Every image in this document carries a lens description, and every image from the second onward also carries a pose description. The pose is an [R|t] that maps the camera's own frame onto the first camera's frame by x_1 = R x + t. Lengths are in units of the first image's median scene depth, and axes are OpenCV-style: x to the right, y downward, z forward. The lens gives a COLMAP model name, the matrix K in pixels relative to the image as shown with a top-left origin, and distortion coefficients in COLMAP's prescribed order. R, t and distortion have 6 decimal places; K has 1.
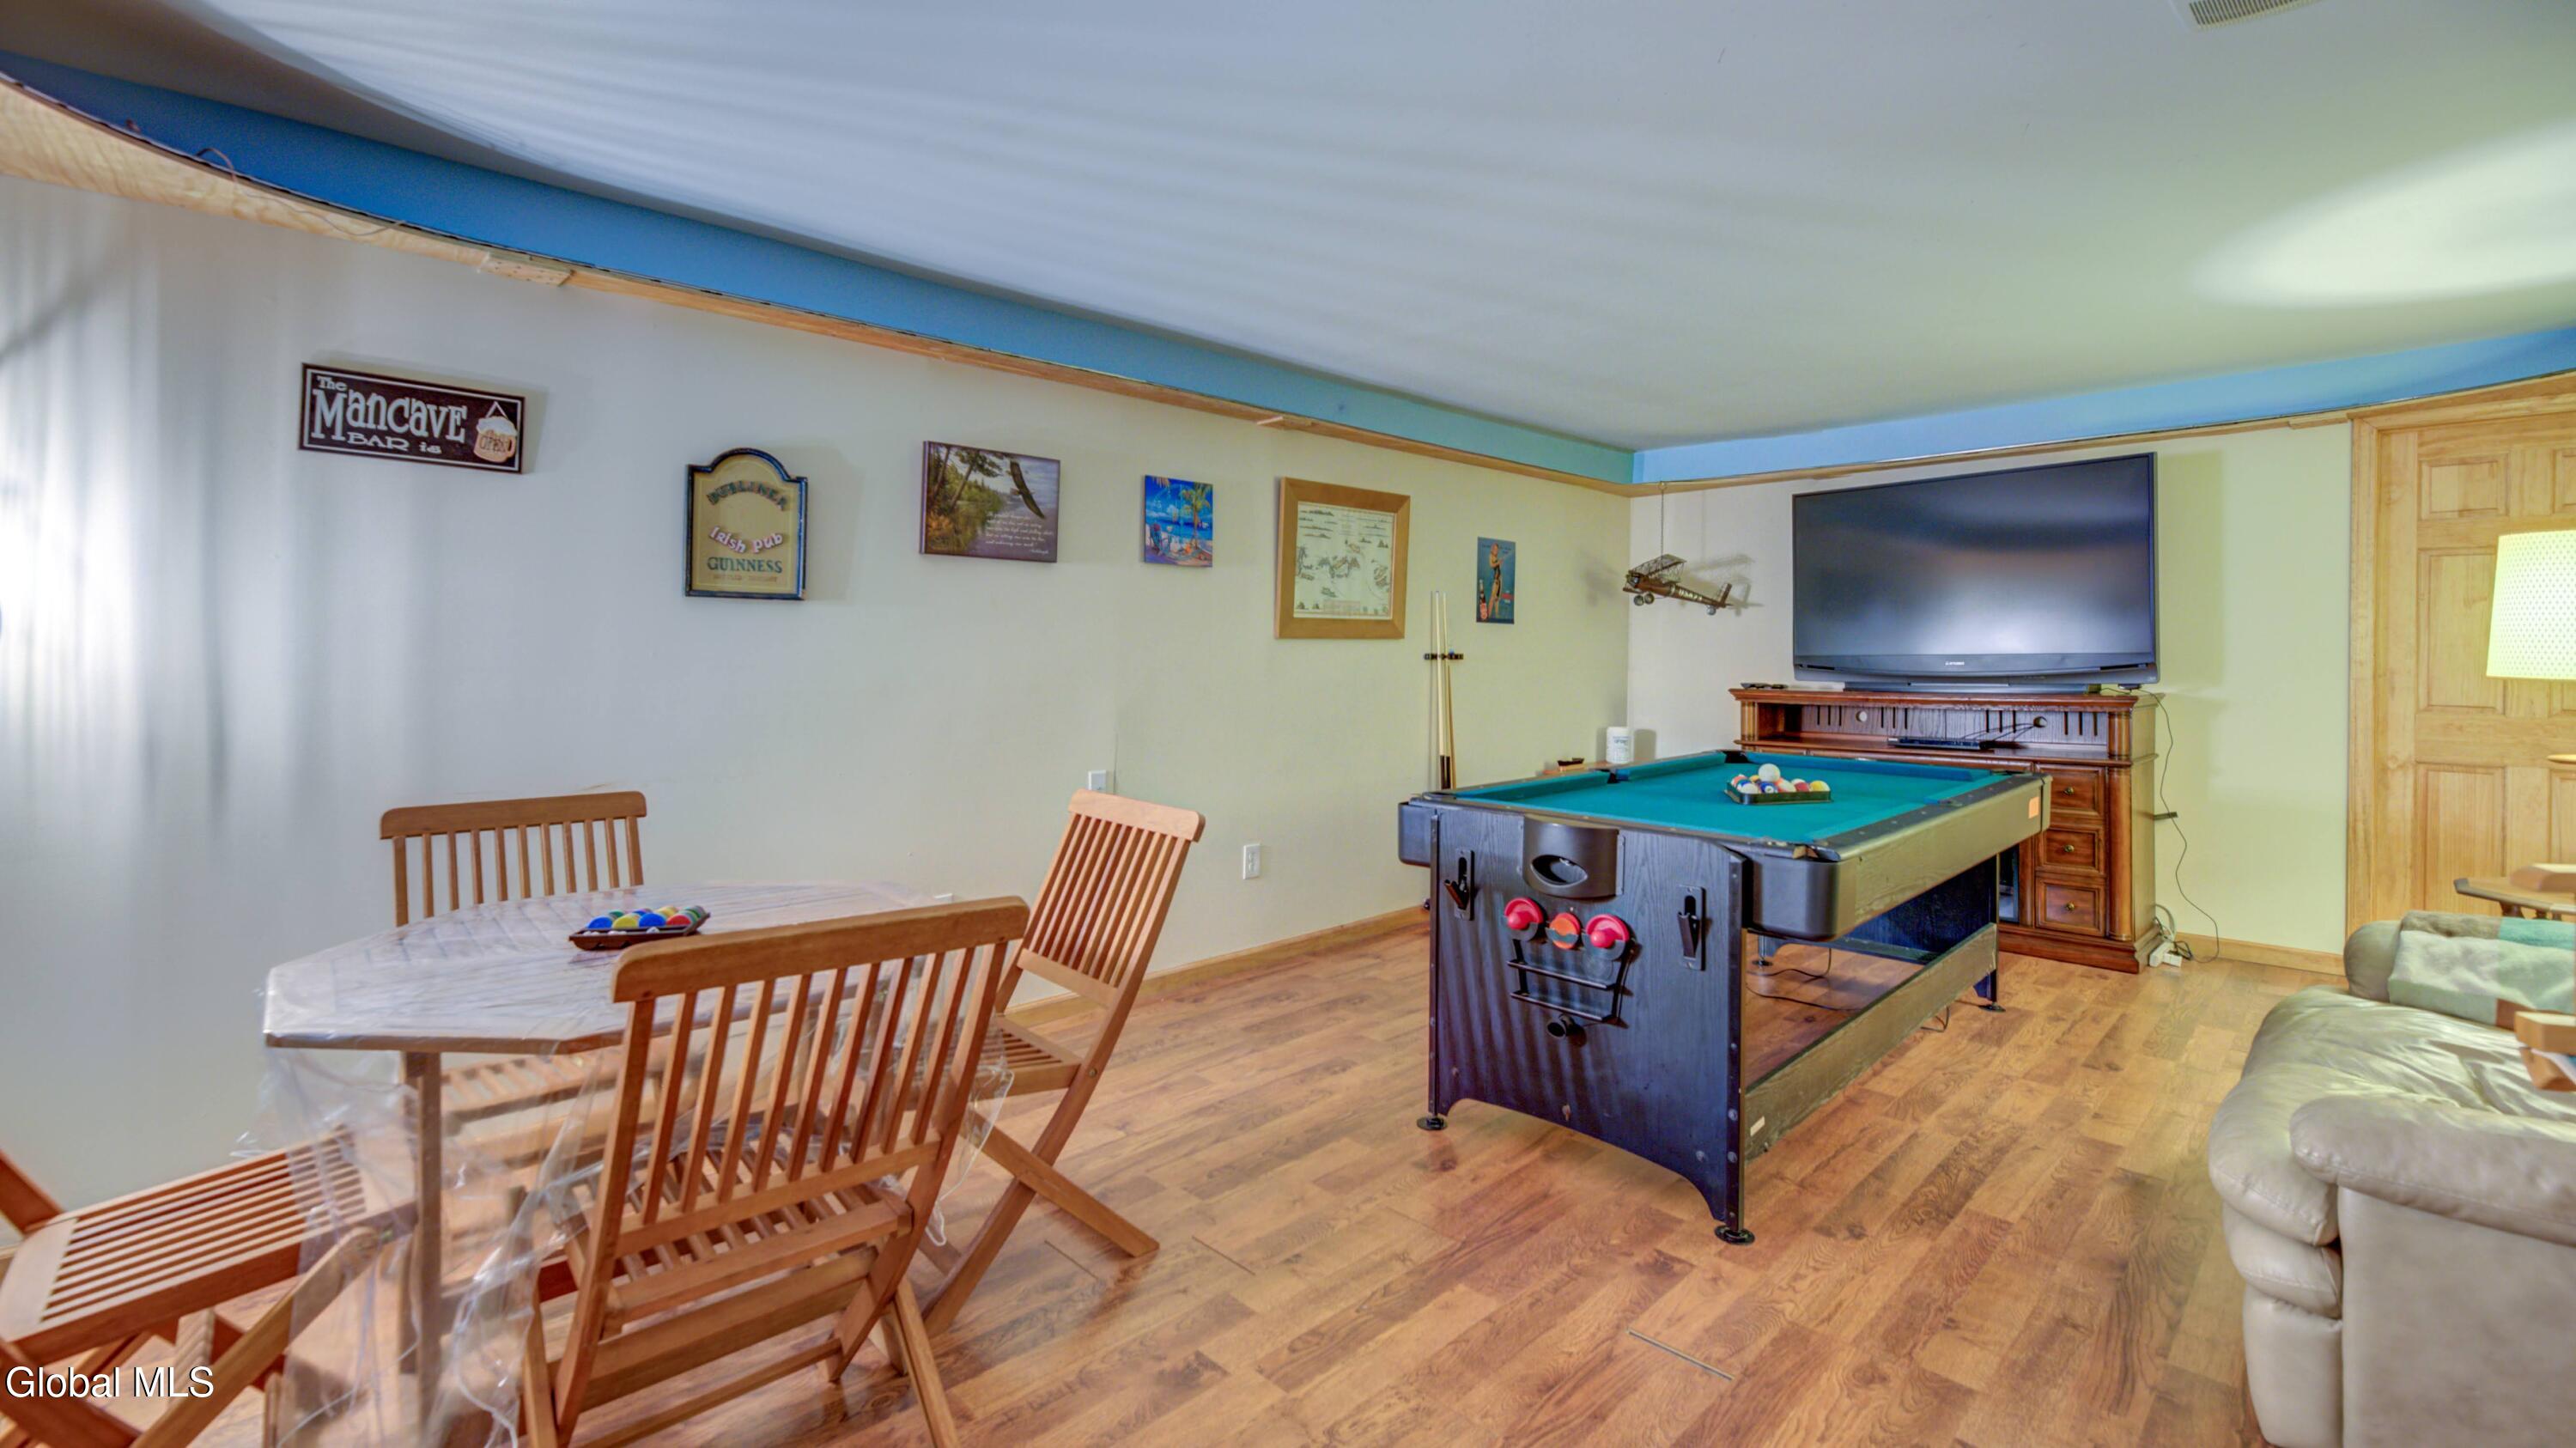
lens RADIAL K [[1059.6, 0, 1313.3], [0, 1059.6, 675.8], [0, 0, 1]] dist [0.000803, -0.000426]
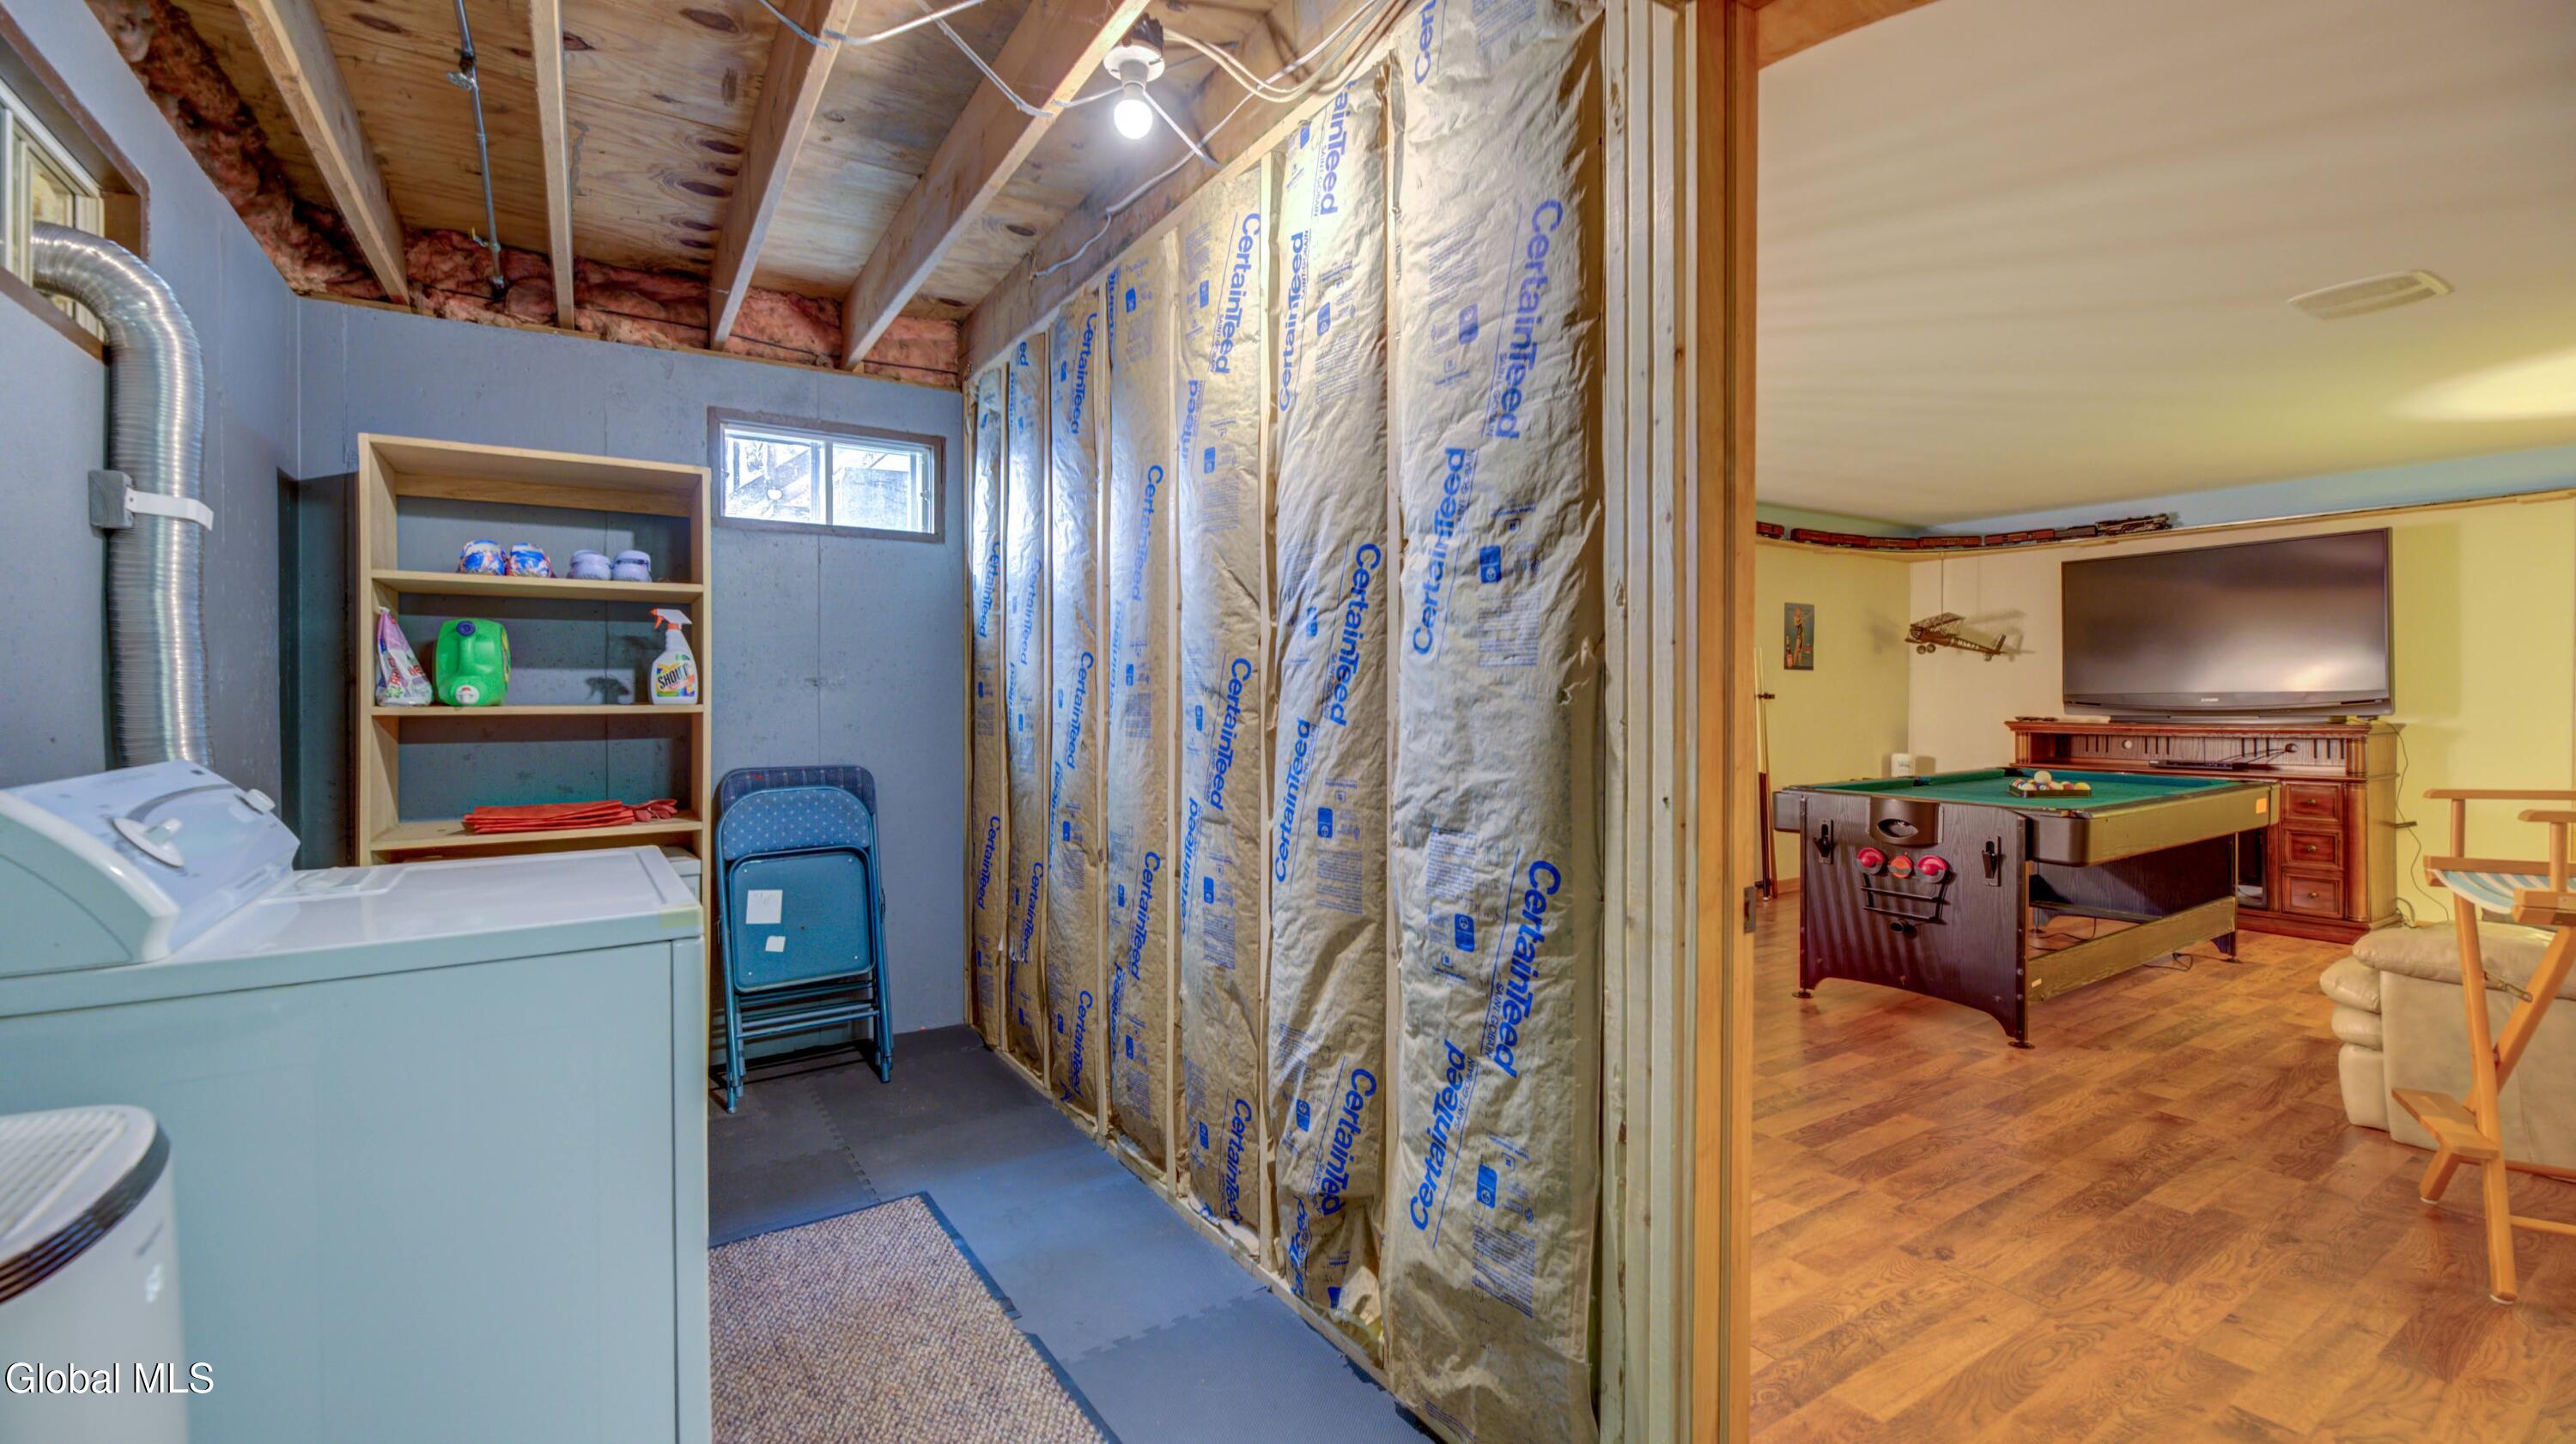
lens RADIAL K [[1060.1, 0, 1292.2], [0, 1060.1, 707.7], [0, 0, 1]] dist [-0.002669, -0.003130]
pose [[0.978496, -0.002754, -0.206245, -0.228521], [0.000925, 0.999959, -0.008965, 0.009323], [0.206262, 0.008581, 0.978459, -0.521513]]
